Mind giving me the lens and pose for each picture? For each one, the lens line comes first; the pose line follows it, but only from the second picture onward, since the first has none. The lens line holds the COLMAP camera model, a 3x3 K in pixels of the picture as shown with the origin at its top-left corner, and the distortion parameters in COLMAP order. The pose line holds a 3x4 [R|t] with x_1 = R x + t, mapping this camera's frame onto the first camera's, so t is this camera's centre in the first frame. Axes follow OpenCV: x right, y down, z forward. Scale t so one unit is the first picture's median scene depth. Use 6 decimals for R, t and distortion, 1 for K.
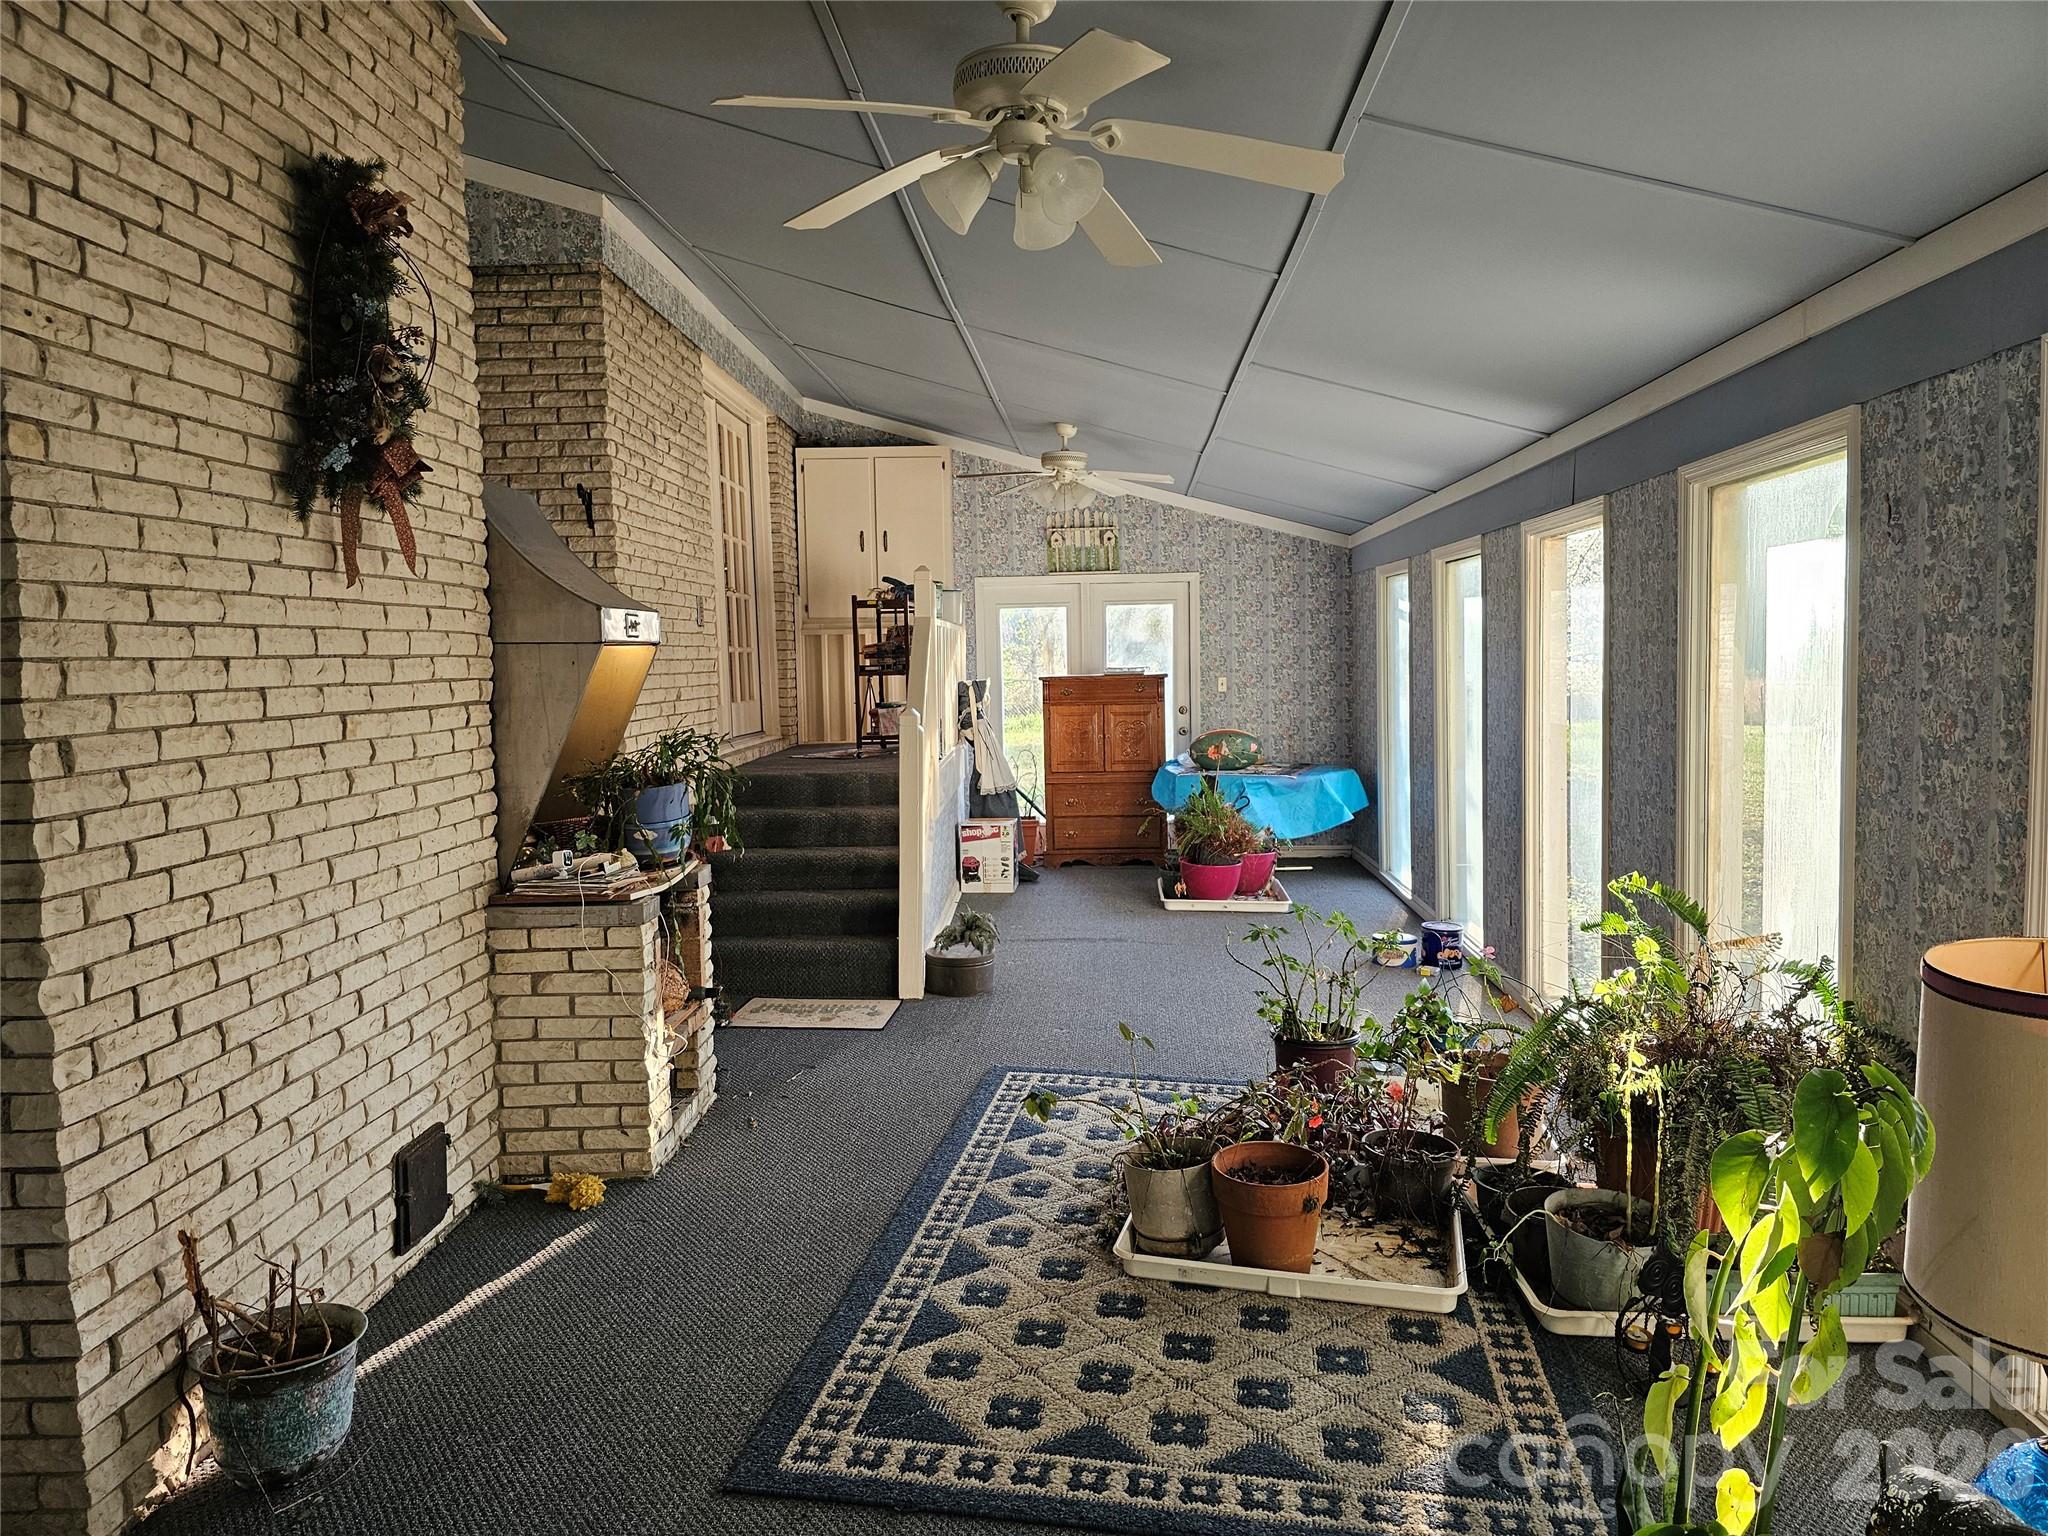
lens RADIAL K [[1376.4, 0, 1025.3], [0, 1376.4, 761.9], [0, 0, 1]] dist [0.052732, -0.019820]
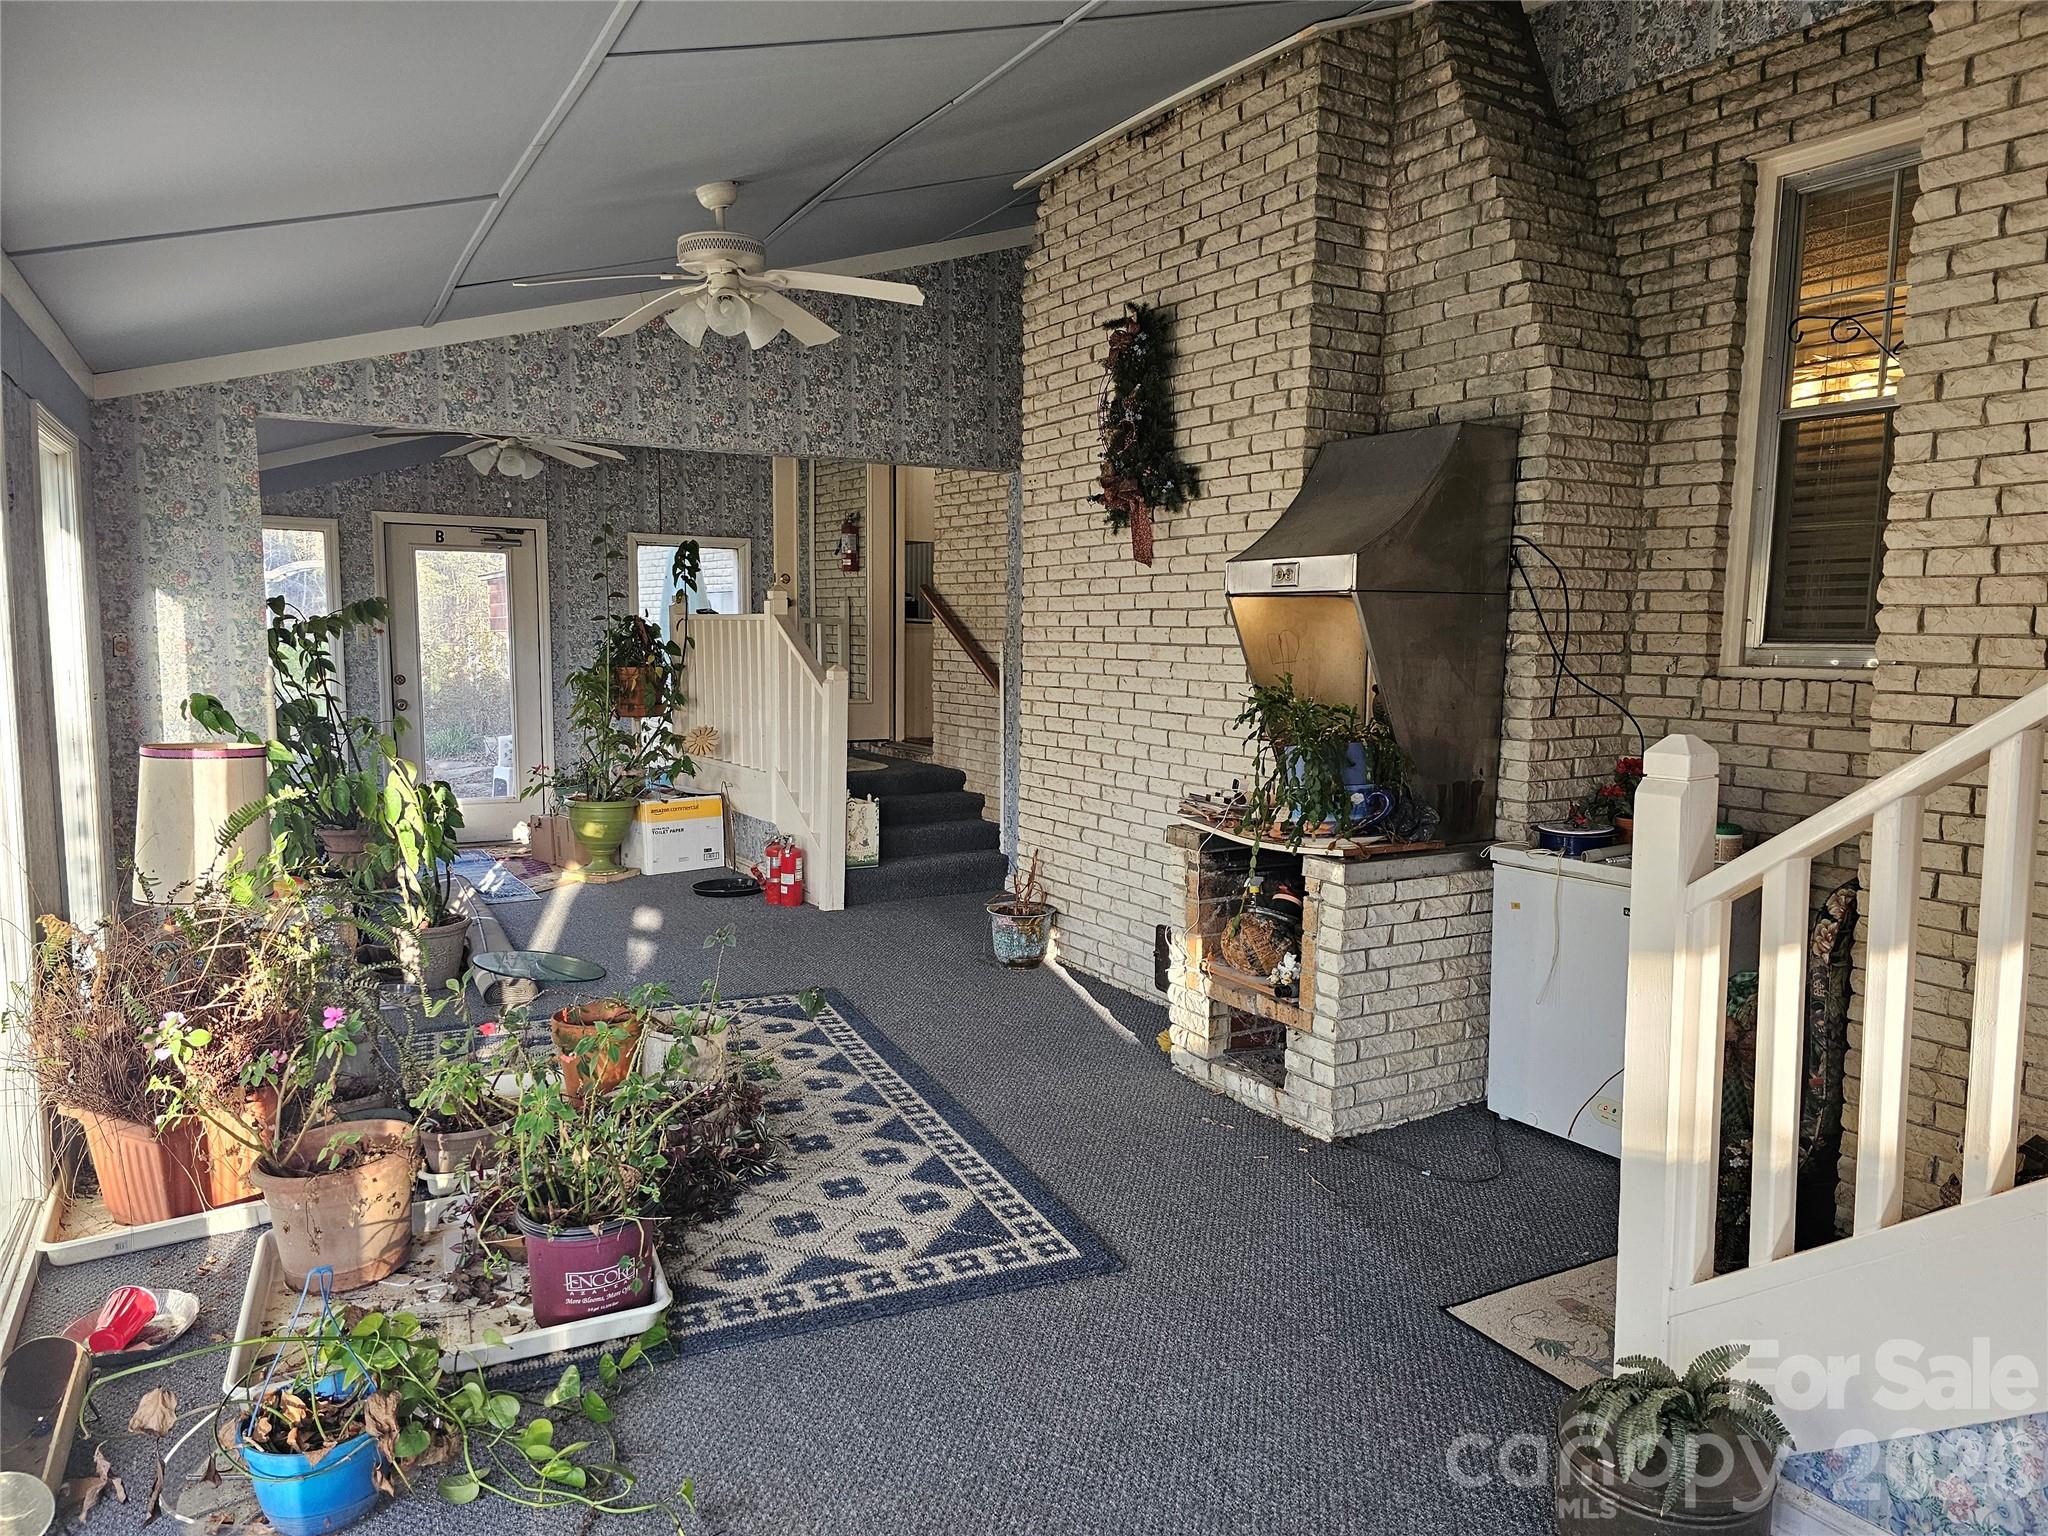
lens RADIAL K [[1376.4, 0, 1022.7], [0, 1376.4, 764.2], [0, 0, 1]] dist [0.052732, -0.019820]
pose [[-0.843370, 0.072633, -0.532401, 0.447130], [-0.028540, 0.983368, 0.179366, -0.154630], [0.536575, 0.166467, -0.827271, 1.946540]]
